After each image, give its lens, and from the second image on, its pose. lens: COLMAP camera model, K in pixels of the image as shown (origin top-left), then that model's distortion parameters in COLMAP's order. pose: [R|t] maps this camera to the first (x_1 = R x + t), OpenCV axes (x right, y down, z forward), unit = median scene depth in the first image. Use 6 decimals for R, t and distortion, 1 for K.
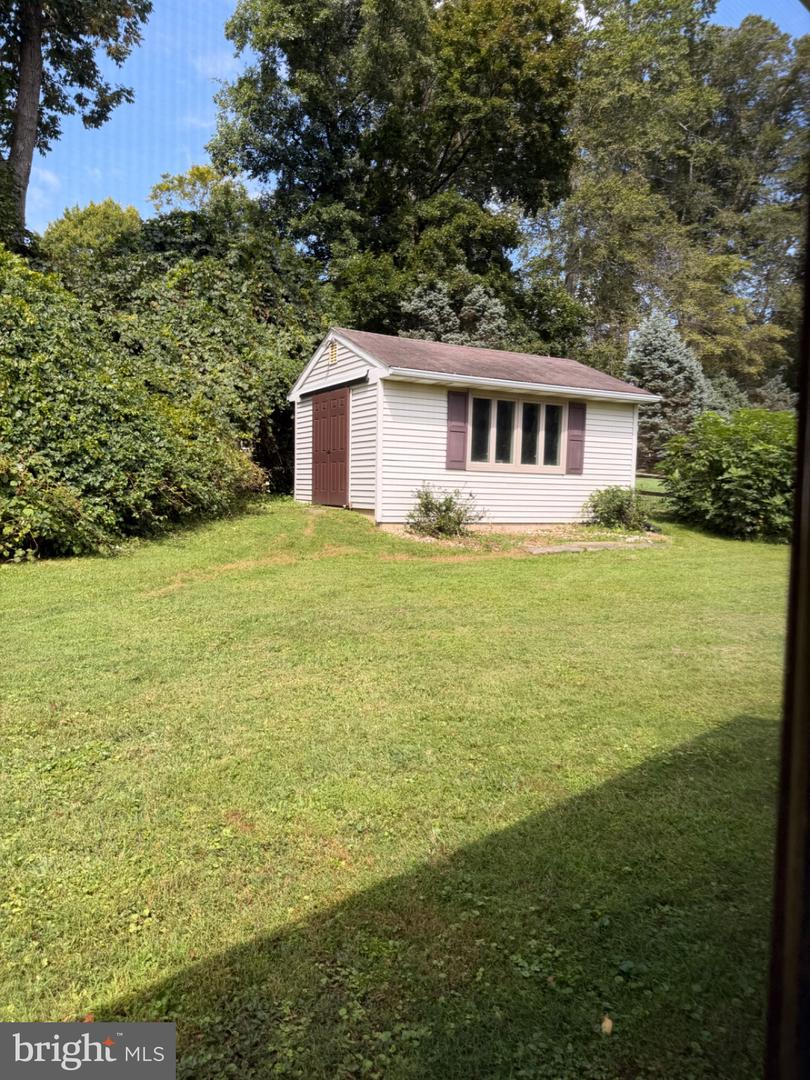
lens RADIAL K [[798.8, 0, 403.9], [0, 798.8, 540.1], [0, 0, 1]] dist [0.012235, -0.005247]
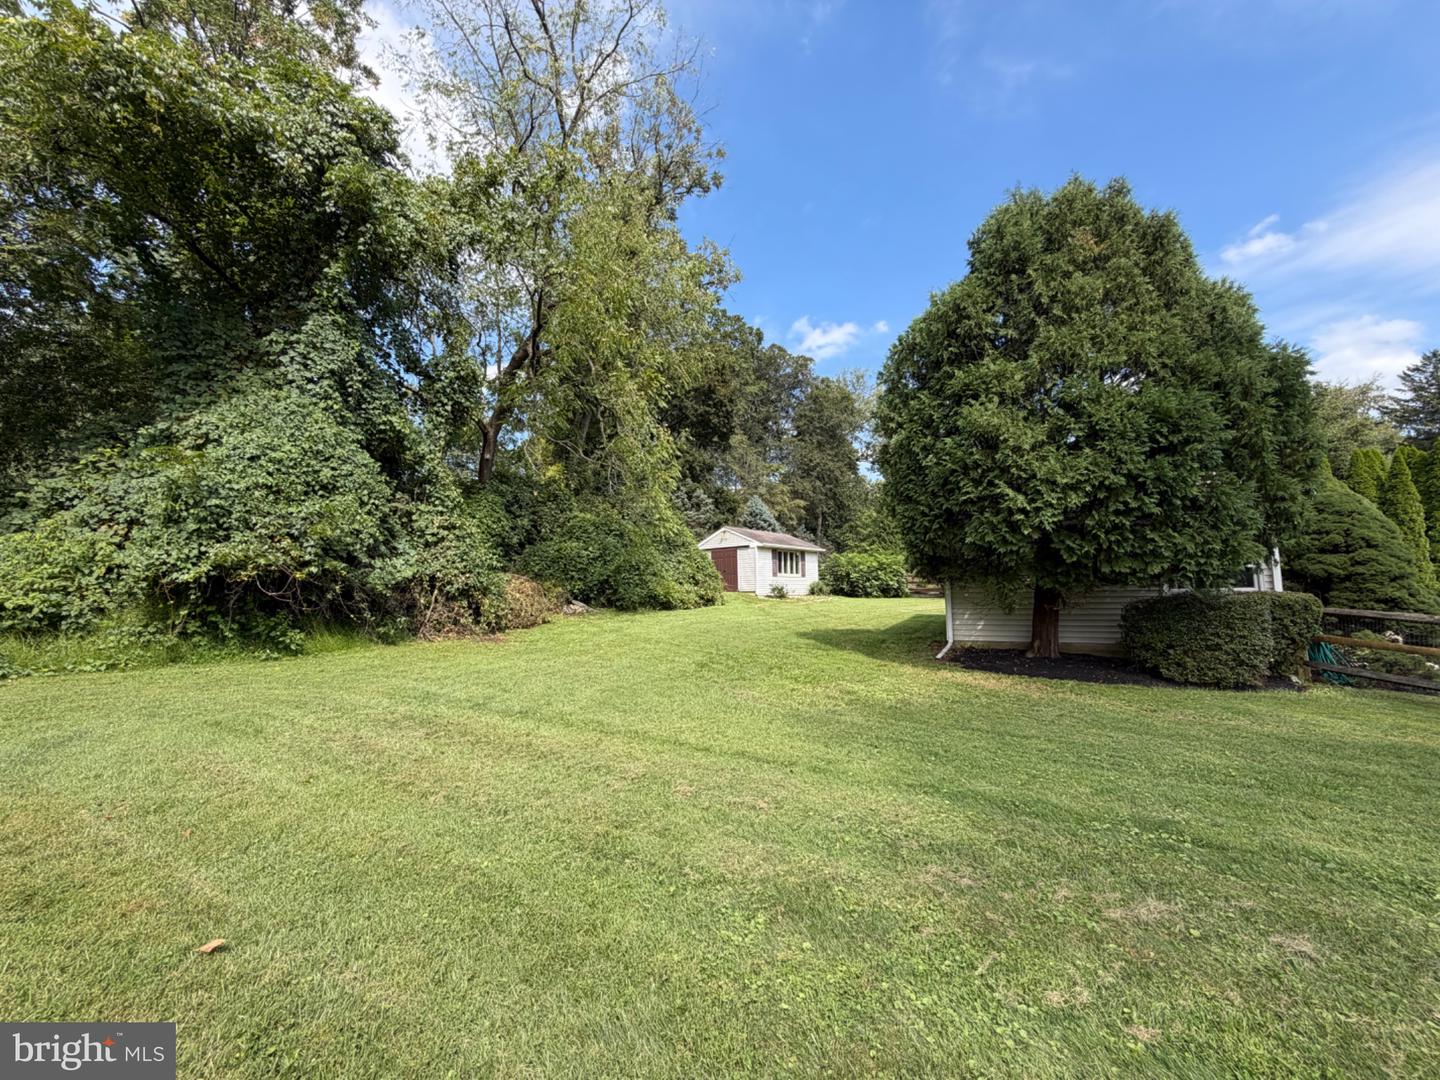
lens RADIAL K [[580.8, 0, 717.3], [0, 580.8, 539.9], [0, 0, 1]] dist [0.000498, 0.000003]
pose [[0.939385, 0.003216, 0.342849, -0.783388], [0.048638, 0.988593, -0.142540, 0.066986], [-0.339396, 0.150576, 0.928513, -0.837019]]
